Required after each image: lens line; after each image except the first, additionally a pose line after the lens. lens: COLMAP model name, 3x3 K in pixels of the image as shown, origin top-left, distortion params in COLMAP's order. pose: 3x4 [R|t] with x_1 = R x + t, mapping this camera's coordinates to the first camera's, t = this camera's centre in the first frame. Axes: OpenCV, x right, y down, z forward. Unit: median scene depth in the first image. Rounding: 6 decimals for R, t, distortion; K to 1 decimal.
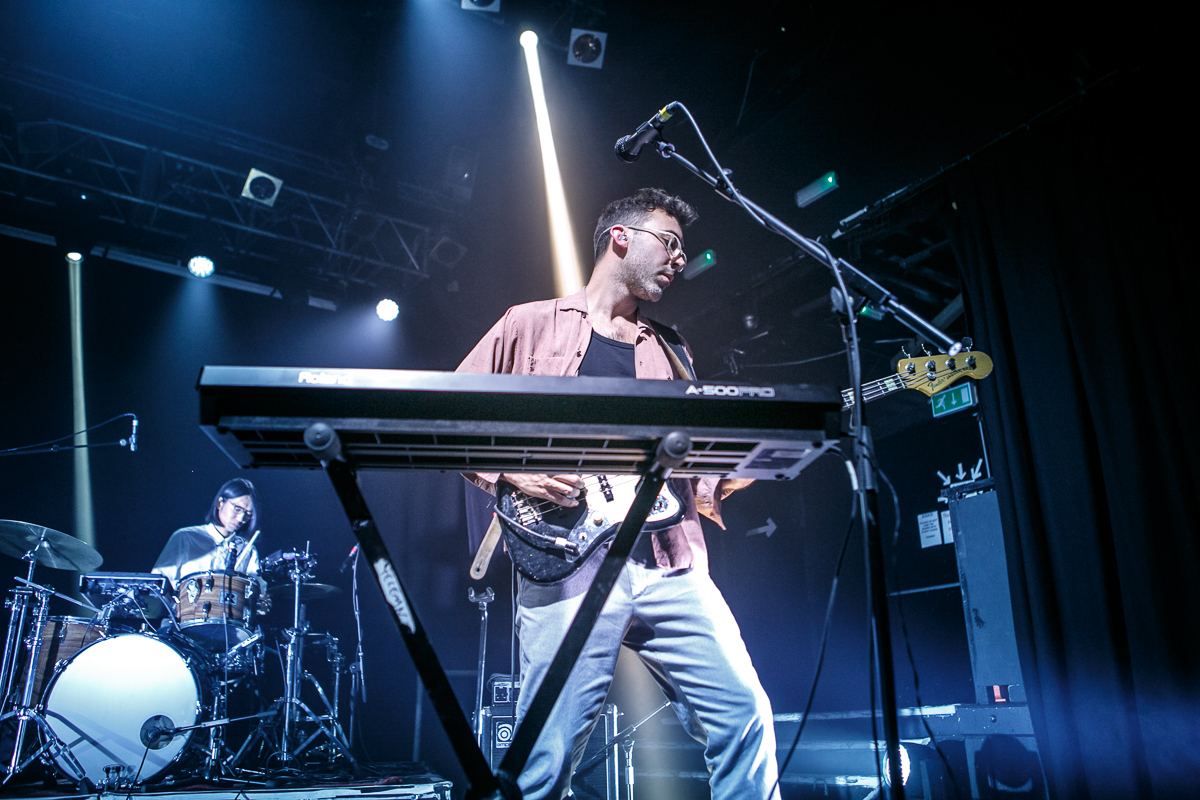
lens RADIAL K [[945.4, 0, 600.0], [0, 945.4, 400.0], [0, 0, 1]] dist [-0.081930, 0.083955]
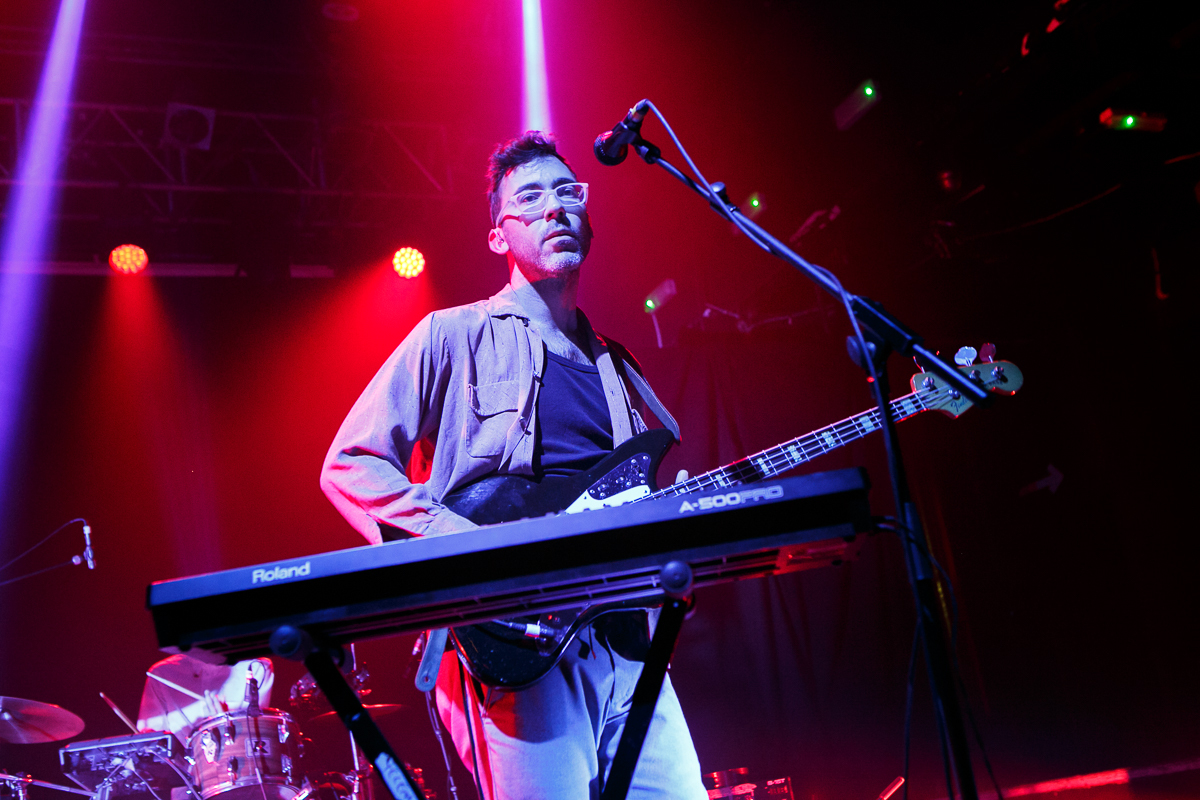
lens RADIAL K [[1513.8, 0, 577.3], [0, 1513.8, 405.6], [0, 0, 1]] dist [0.015746, 0.038964]
pose [[0.971323, -0.186926, -0.146938, 0.066227], [0.195702, 0.979507, 0.047602, -0.055828], [0.135029, -0.074993, 0.988000, -0.113043]]
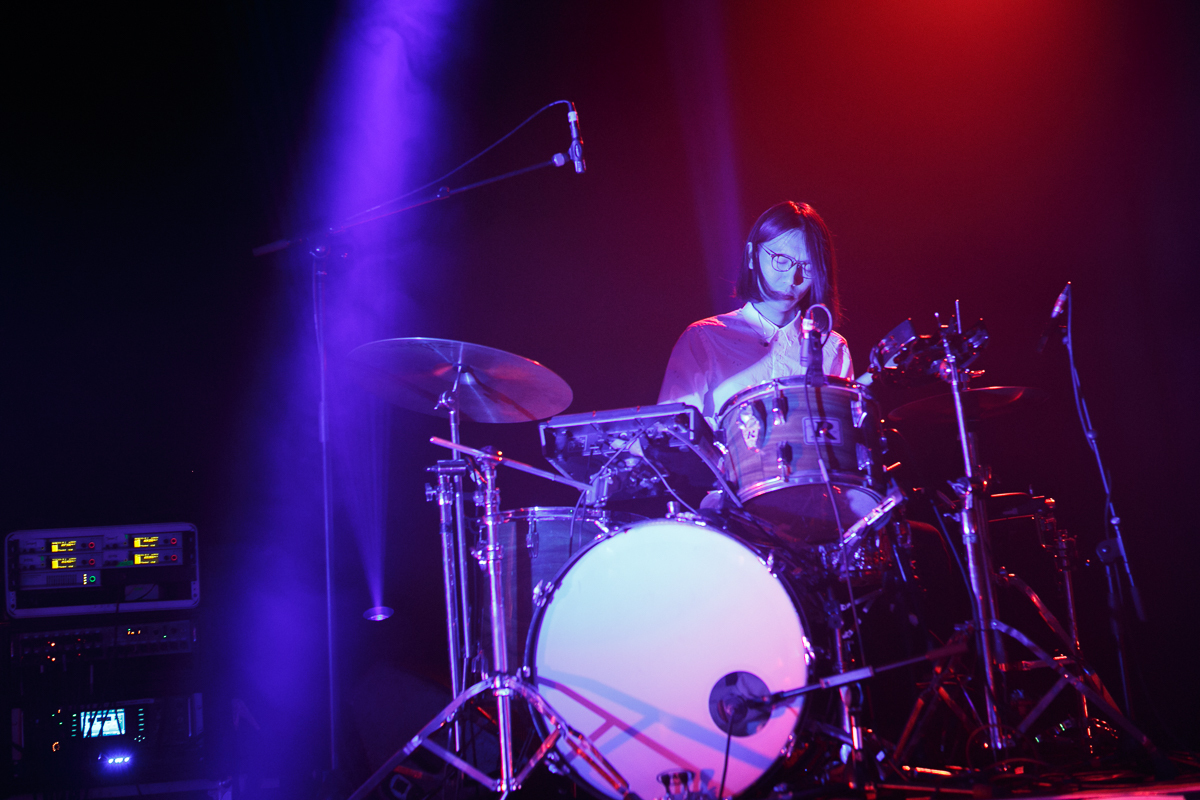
lens RADIAL K [[1946.9, 0, 565.0], [0, 1946.9, 398.4], [0, 0, 1]] dist [0.048225, 0.086962]
pose [[0.878155, -0.131971, -0.459813, -0.050702], [0.209044, 0.970427, 0.120712, 0.047705], [0.430285, -0.202125, 0.879773, 0.062136]]
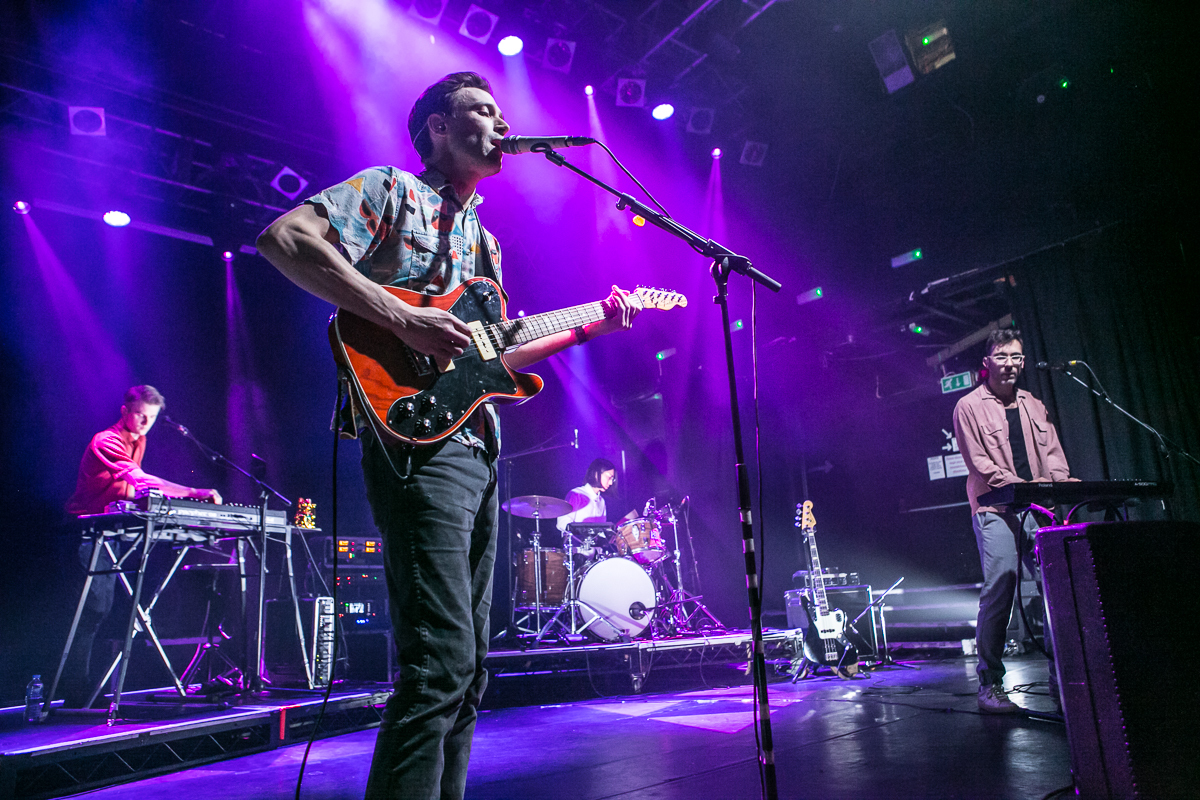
lens RADIAL K [[821.4, 0, 586.3], [0, 821.4, 398.6], [0, 0, 1]] dist [-0.128389, 0.125639]
pose [[0.996931, -0.010541, 0.077568, -0.644301], [0.004453, 0.996925, 0.078240, -0.159644], [-0.078154, -0.077654, 0.993912, -0.481396]]
